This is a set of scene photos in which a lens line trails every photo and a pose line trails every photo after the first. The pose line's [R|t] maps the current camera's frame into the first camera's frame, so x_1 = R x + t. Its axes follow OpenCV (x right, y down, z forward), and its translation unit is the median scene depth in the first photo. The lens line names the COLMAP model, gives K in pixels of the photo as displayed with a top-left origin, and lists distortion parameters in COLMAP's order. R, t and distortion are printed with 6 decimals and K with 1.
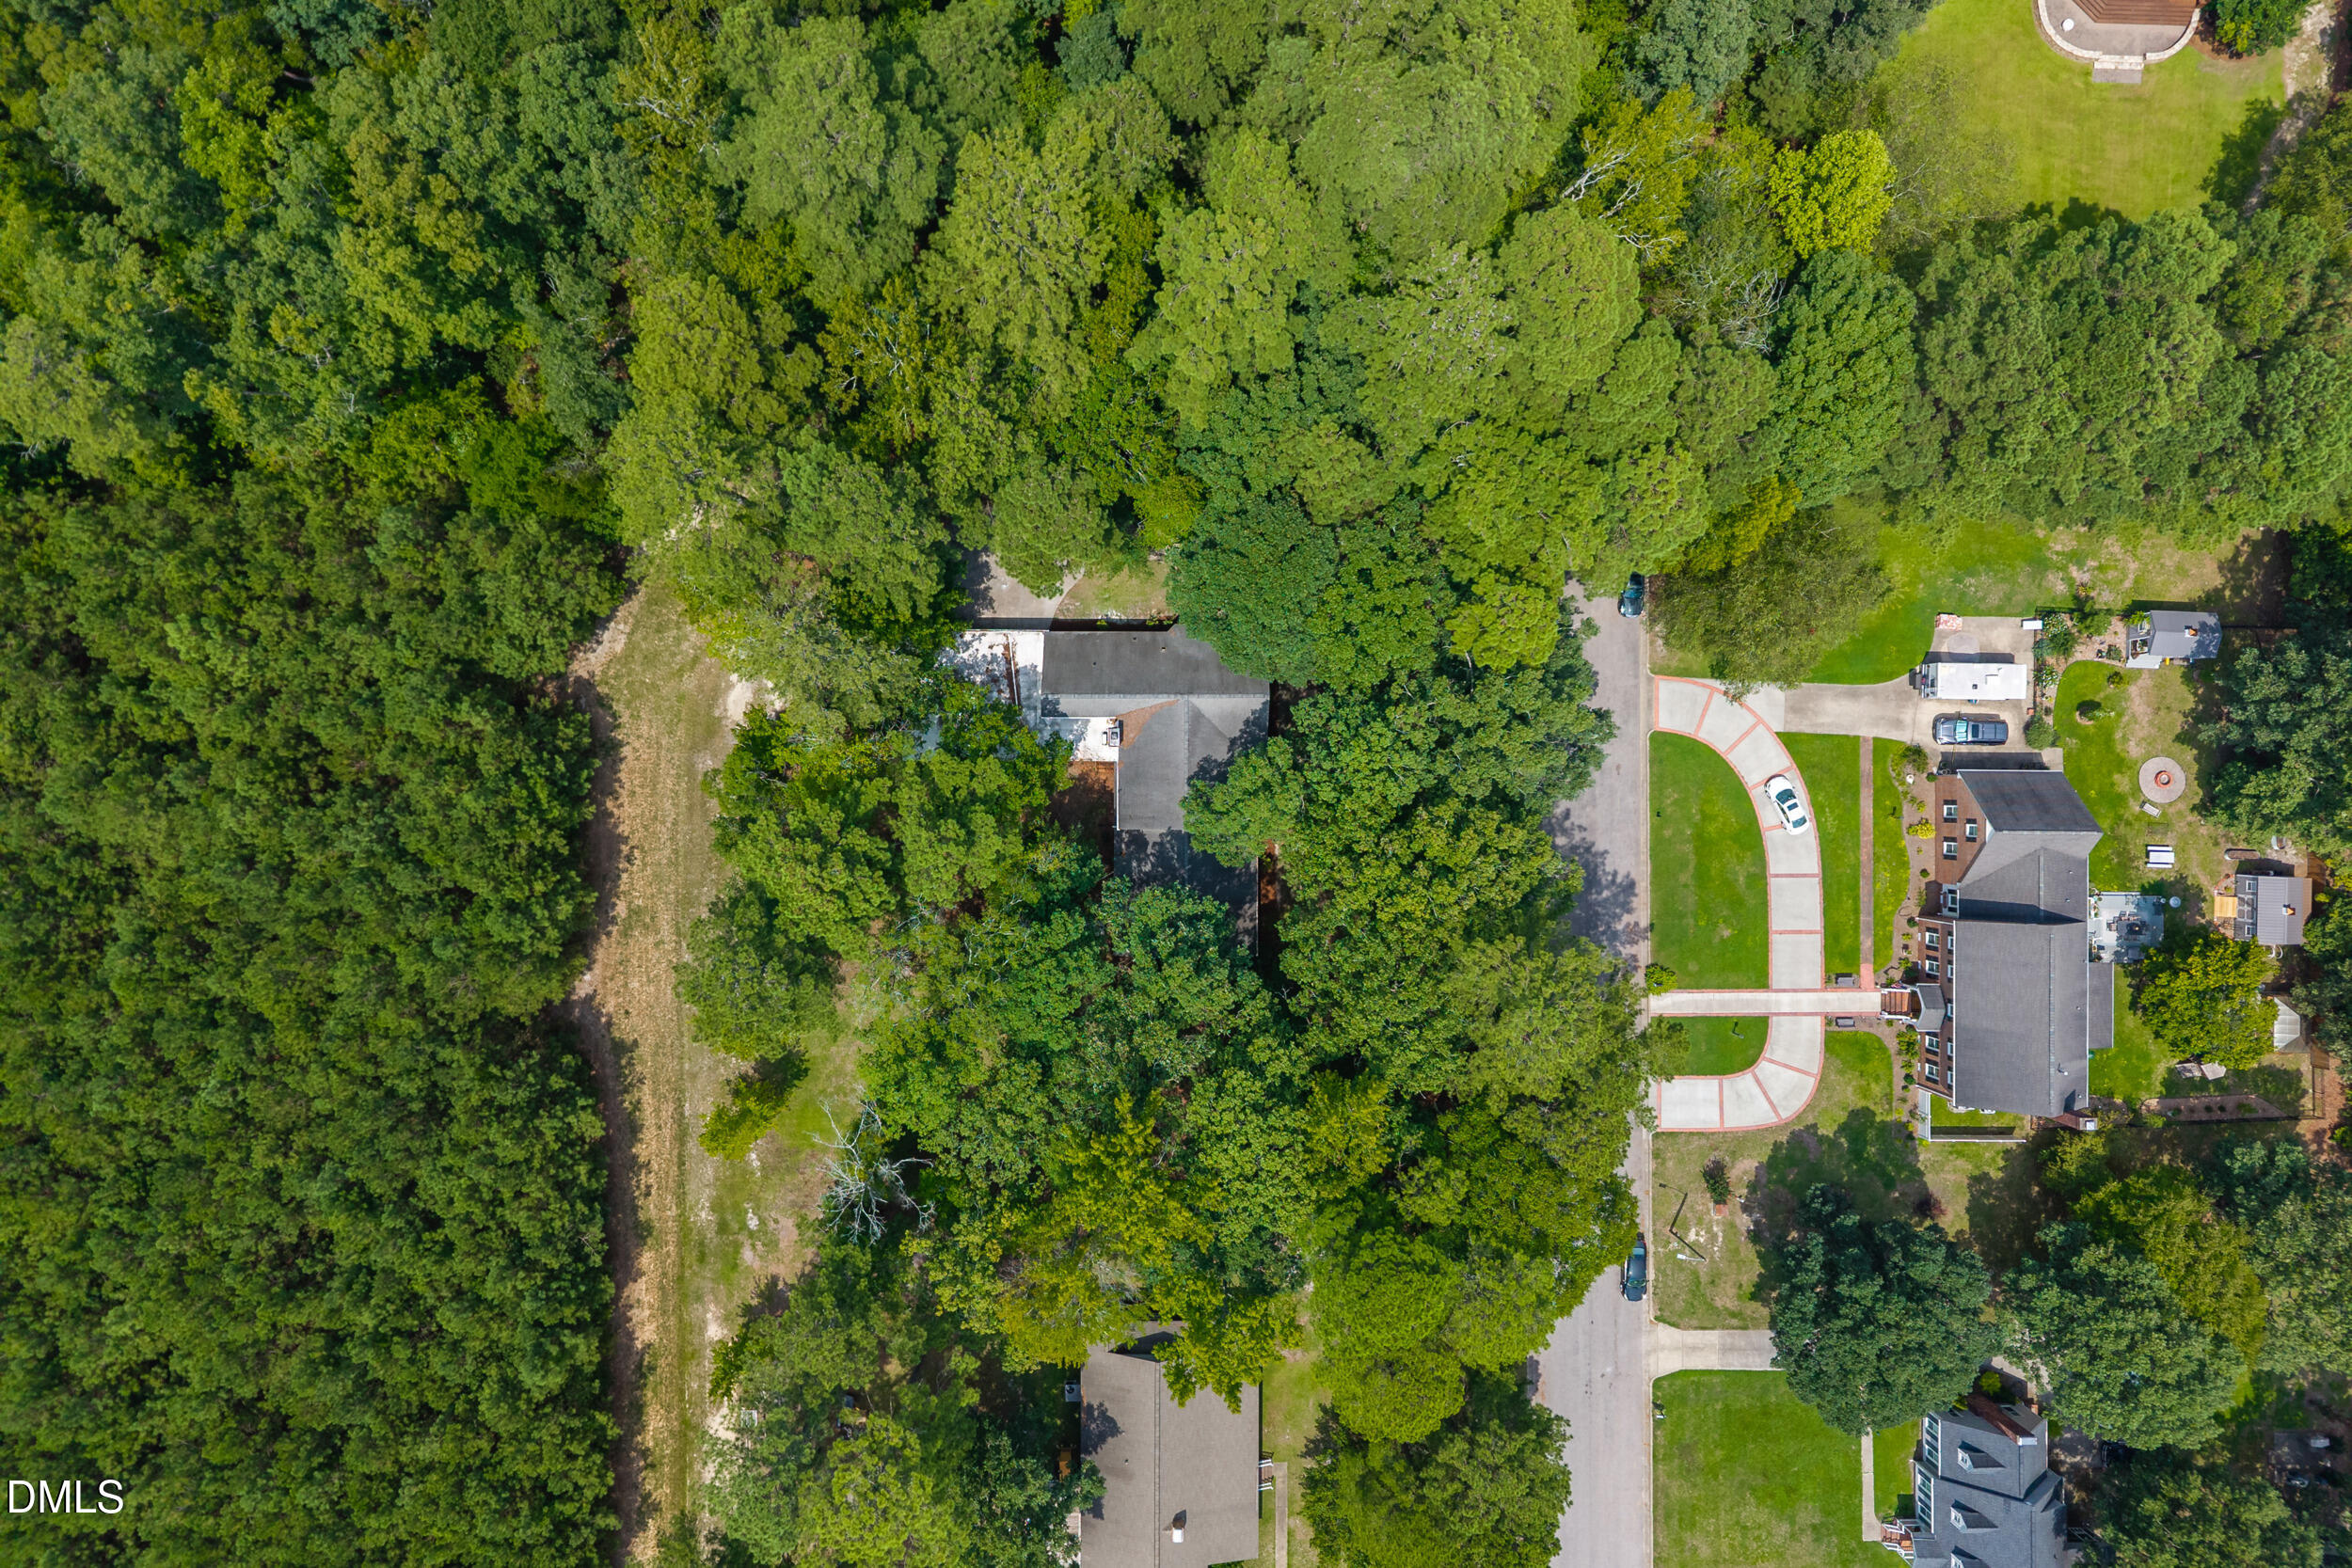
lens RADIAL K [[1626.8, 0, 1176.7], [0, 1626.8, 782.6], [0, 0, 1]] dist [0.000006, -0.000042]
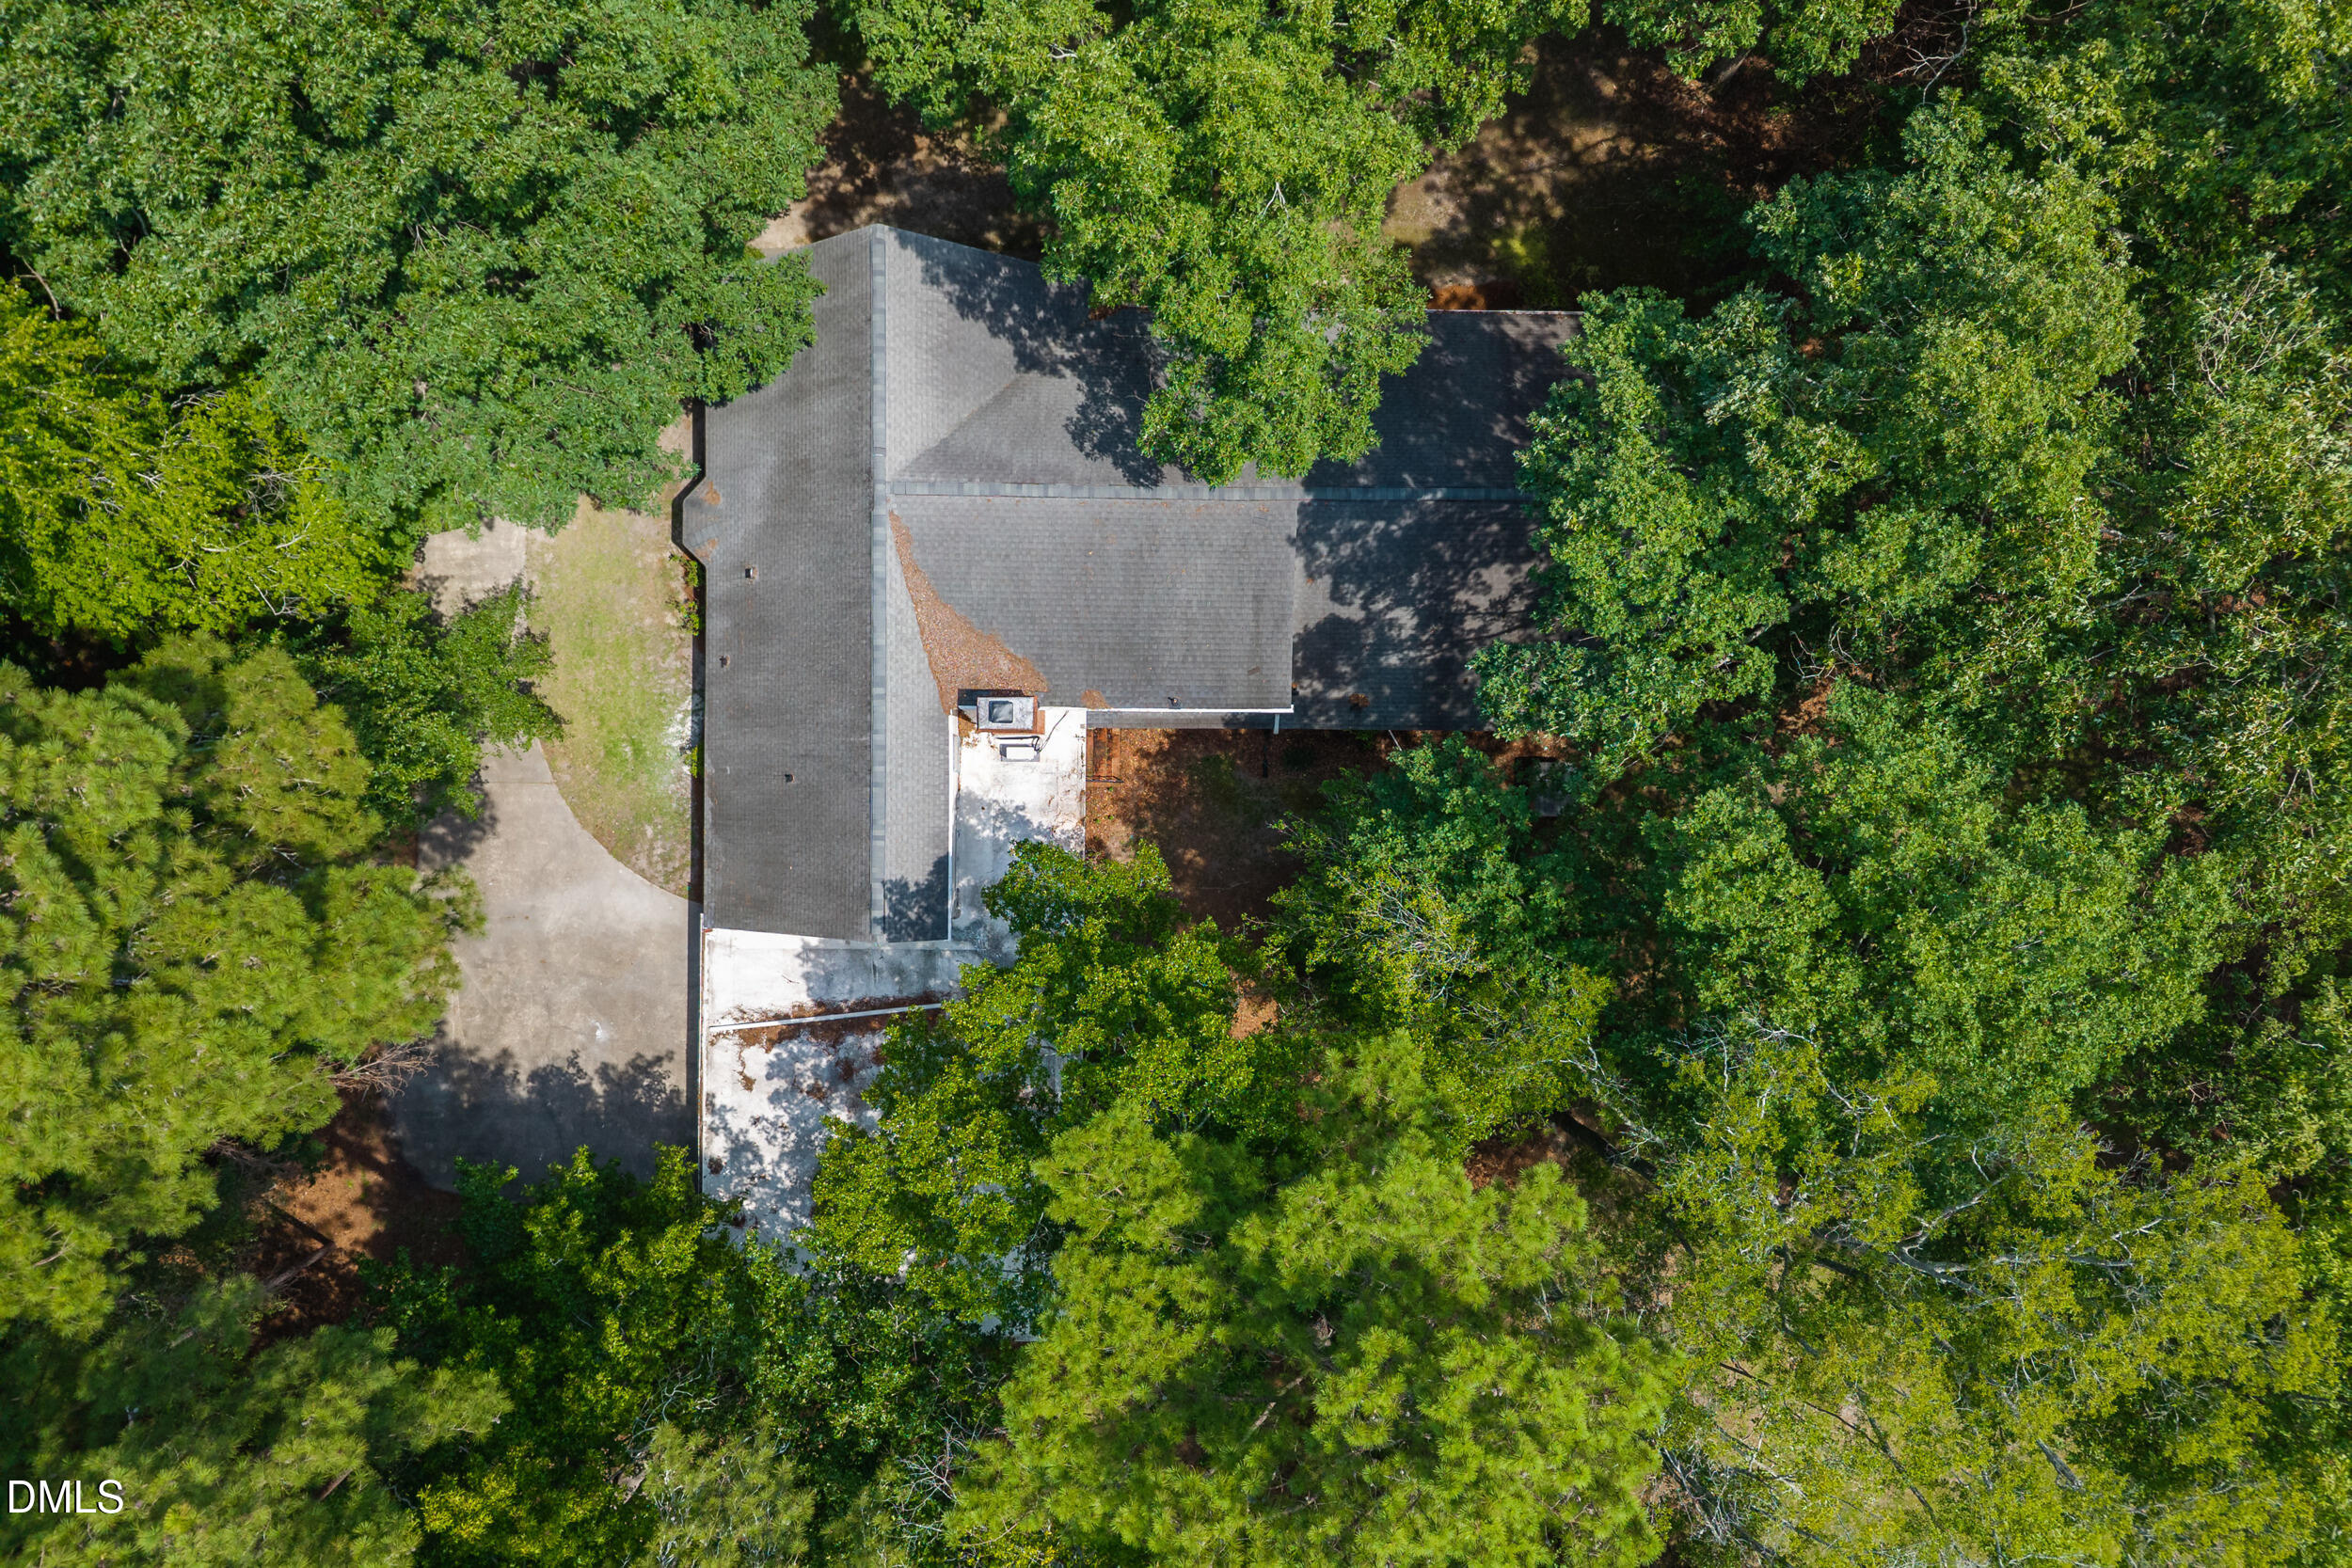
lens RADIAL K [[1626.8, 0, 1177.1], [0, 1626.8, 784.1], [0, 0, 1]] dist [0.000006, -0.000042]
pose [[0.008311, -0.999745, -0.021011, -0.044802], [0.999778, 0.007900, 0.019540, -0.000371], [-0.019369, -0.021169, 0.999588, 0.670911]]
